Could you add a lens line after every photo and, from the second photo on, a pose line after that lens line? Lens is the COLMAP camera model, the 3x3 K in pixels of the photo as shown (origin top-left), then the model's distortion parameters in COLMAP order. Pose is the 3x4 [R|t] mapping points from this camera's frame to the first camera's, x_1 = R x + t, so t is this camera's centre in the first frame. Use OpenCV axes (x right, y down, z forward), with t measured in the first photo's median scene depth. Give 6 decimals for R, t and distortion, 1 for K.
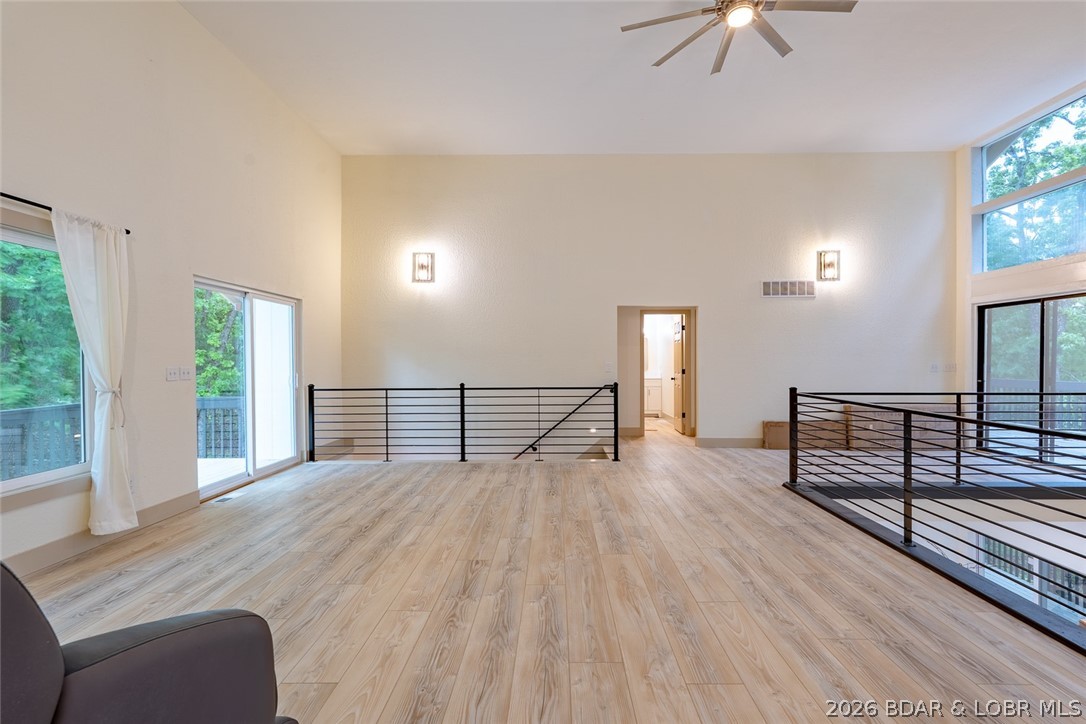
lens RADIAL K [[492.6, 0, 562.2], [0, 492.6, 363.0], [0, 0, 1]] dist [-0.000468, 0.000185]
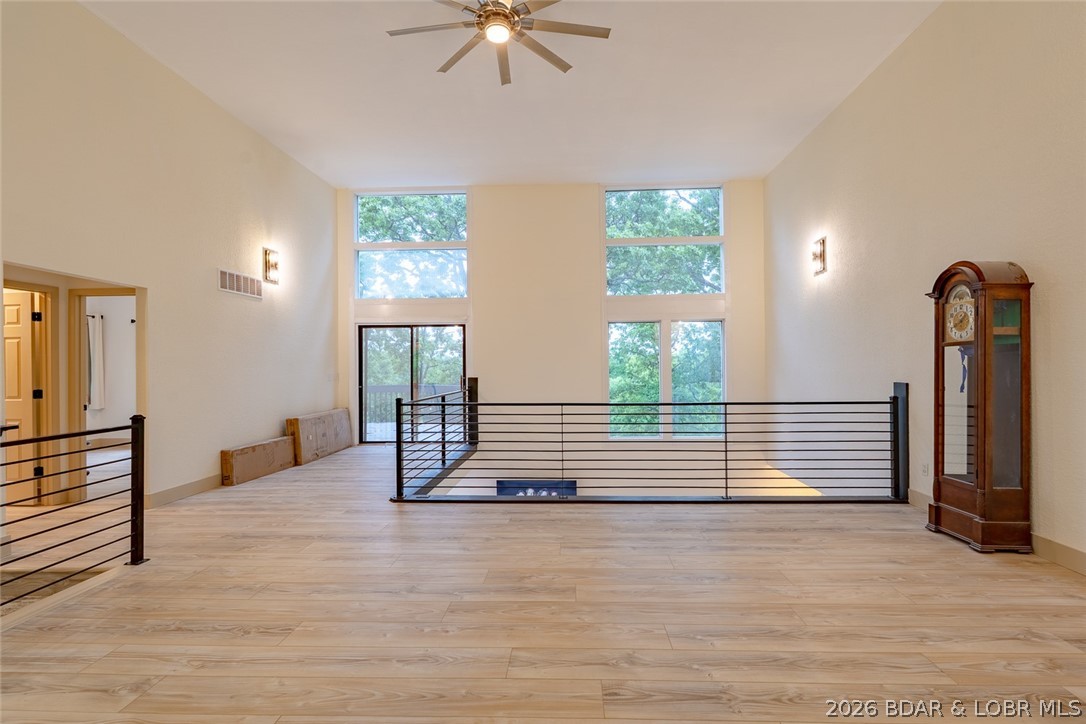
lens RADIAL K [[492.6, 0, 562.2], [0, 492.6, 363.0], [0, 0, 1]] dist [-0.000468, 0.000185]
pose [[0.047204, 0.006174, 0.998866, -0.601587], [0.015917, 0.999849, -0.006932, -0.010292], [-0.998758, 0.016227, 0.047099, 0.766746]]
